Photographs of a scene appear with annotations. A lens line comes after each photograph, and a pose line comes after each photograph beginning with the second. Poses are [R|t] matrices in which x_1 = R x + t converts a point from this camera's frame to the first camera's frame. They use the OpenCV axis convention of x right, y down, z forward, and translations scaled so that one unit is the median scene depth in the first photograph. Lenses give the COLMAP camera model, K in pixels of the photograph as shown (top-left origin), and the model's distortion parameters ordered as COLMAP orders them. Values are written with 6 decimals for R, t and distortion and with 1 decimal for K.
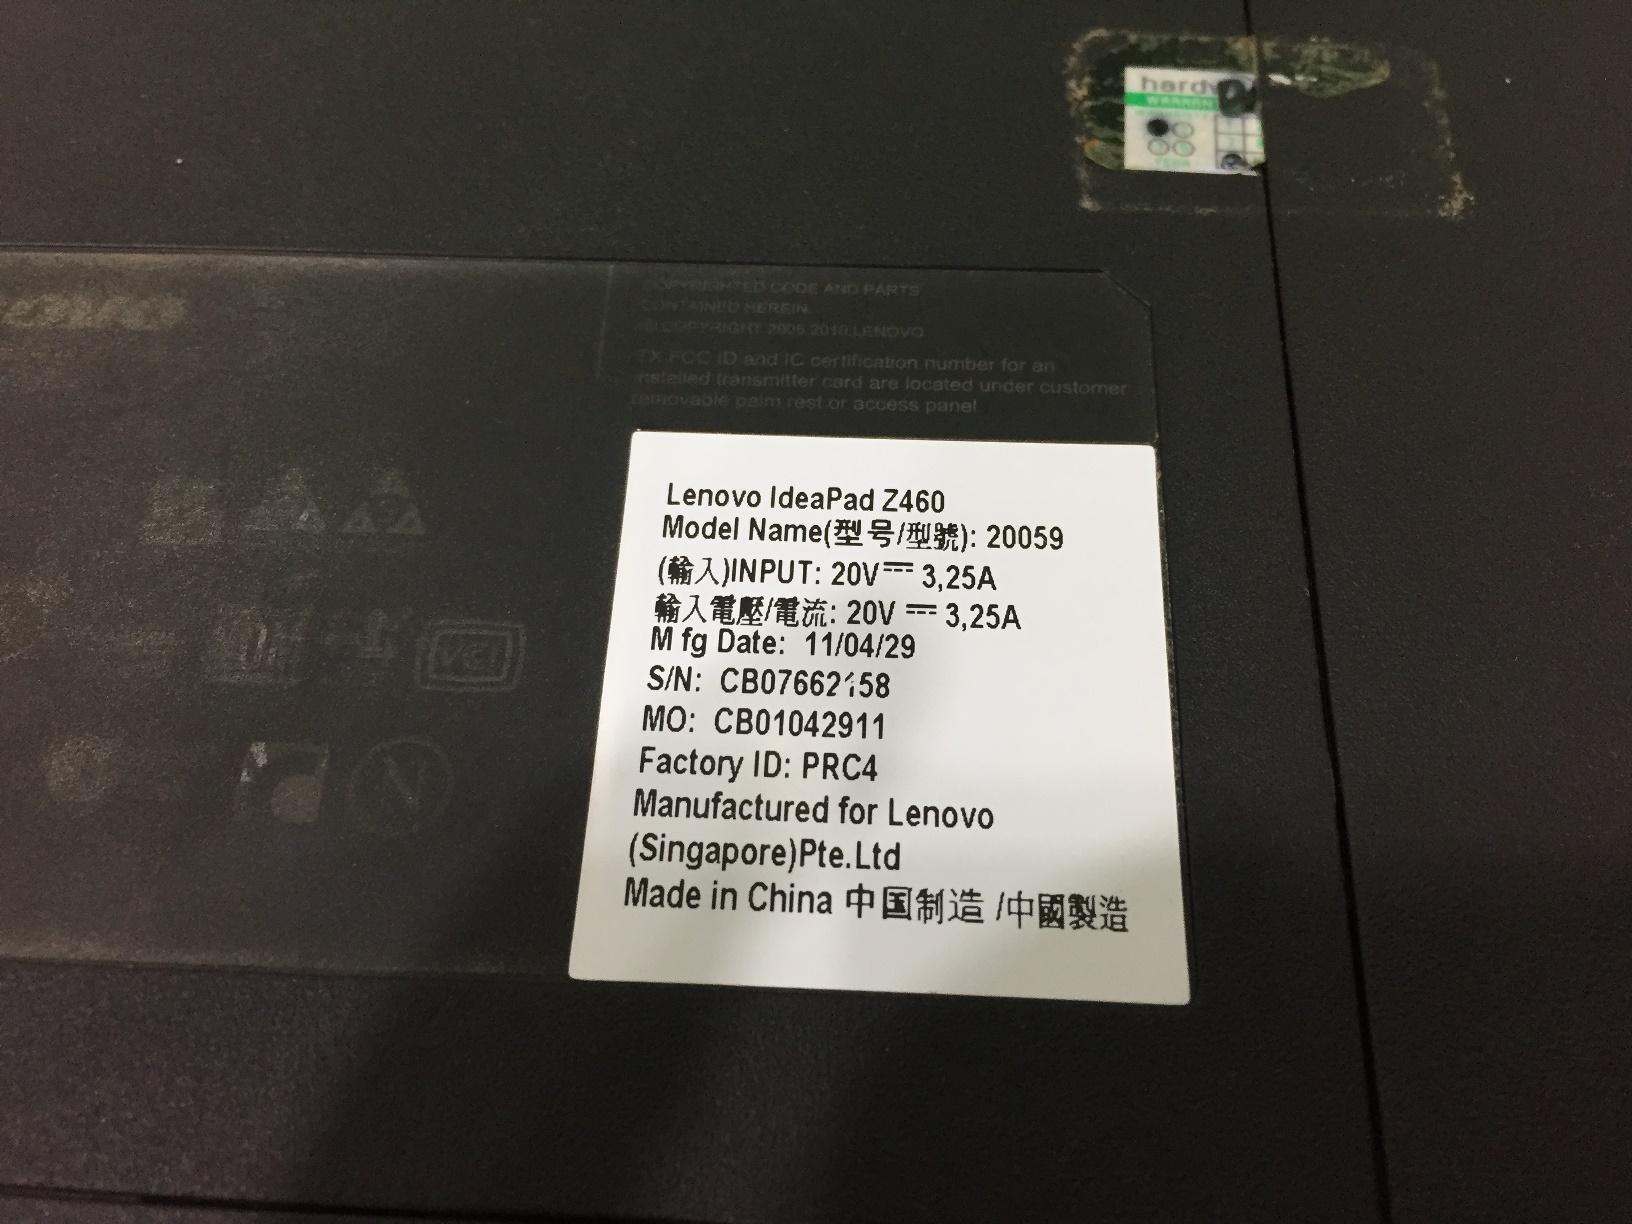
lens RADIAL K [[1418.6, 0, 816.0], [0, 1418.6, 616.5], [0, 0, 1]] dist [0.060470, -0.115393]
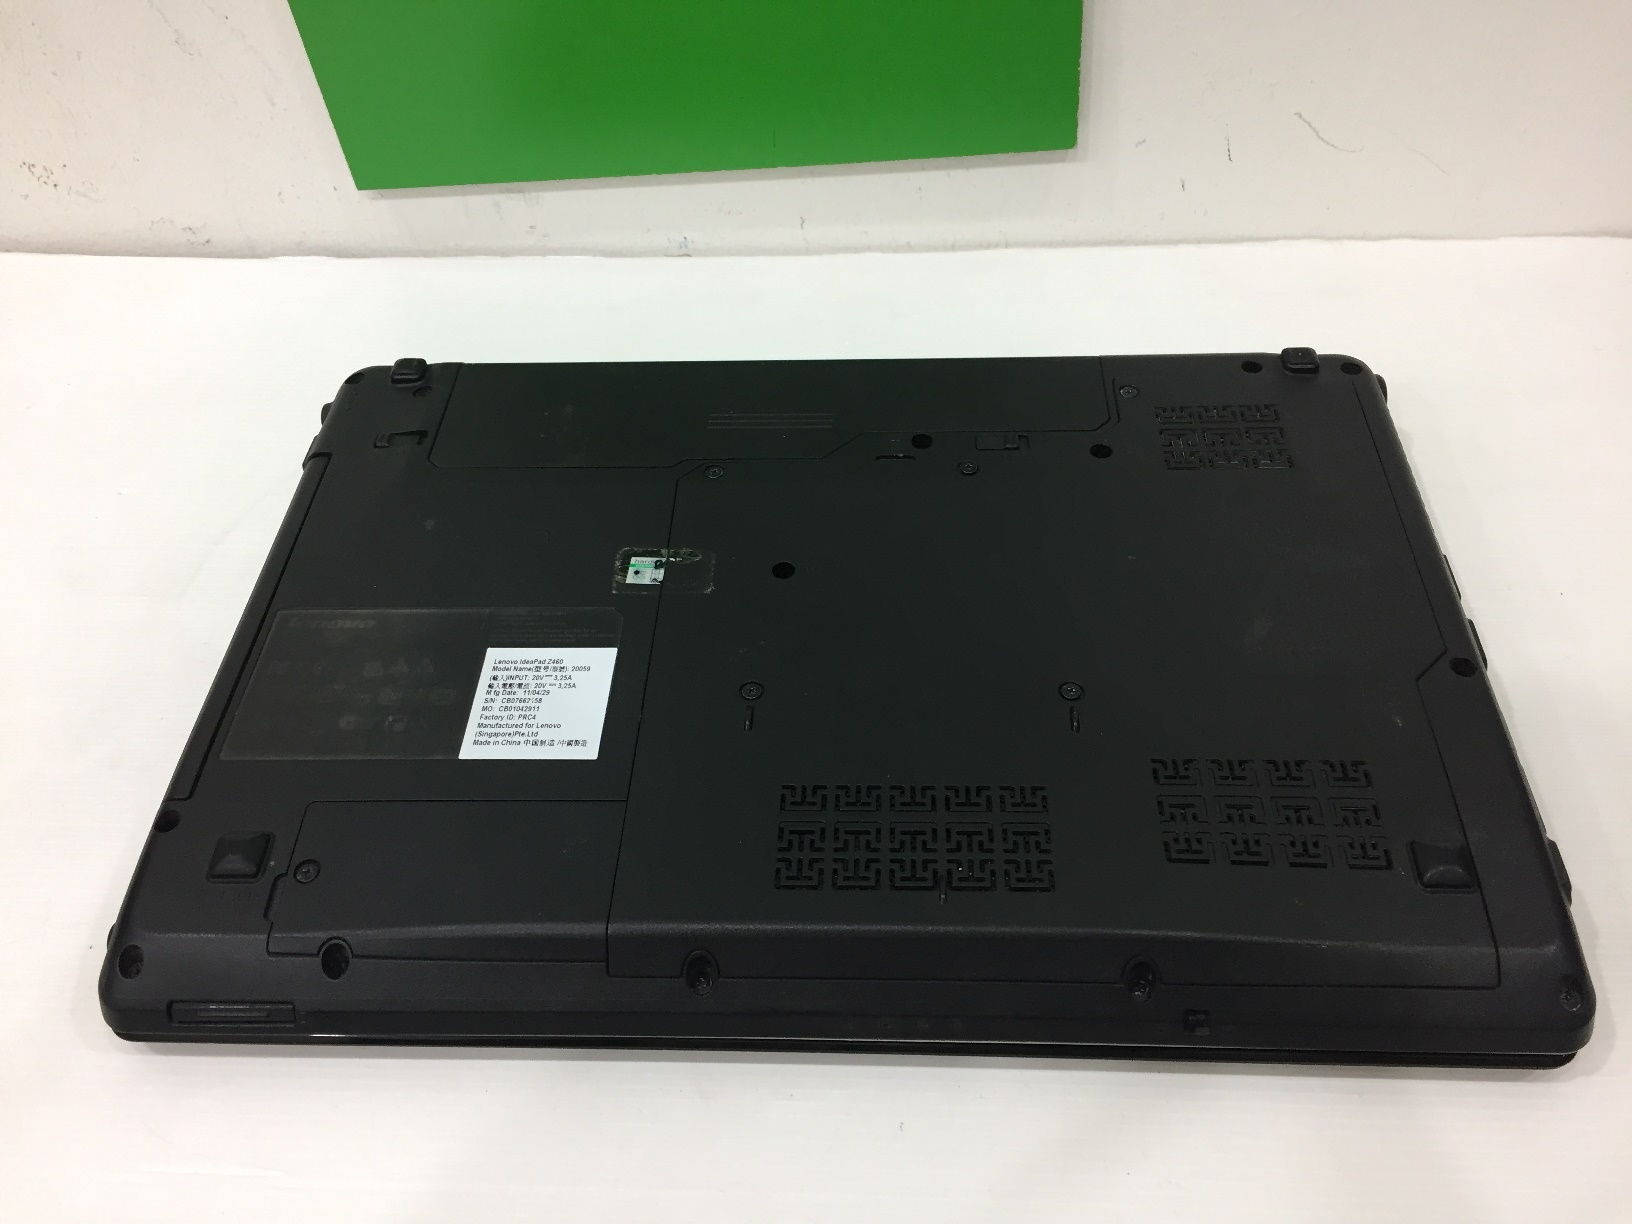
lens RADIAL K [[1418.6, 0, 817.6], [0, 1418.6, 620.1], [0, 0, 1]] dist [0.060470, -0.115393]
pose [[0.999587, -0.019804, -0.020818, 0.924579], [0.012997, 0.957808, -0.287114, 1.000890], [0.025626, 0.286725, 0.957670, -2.956032]]
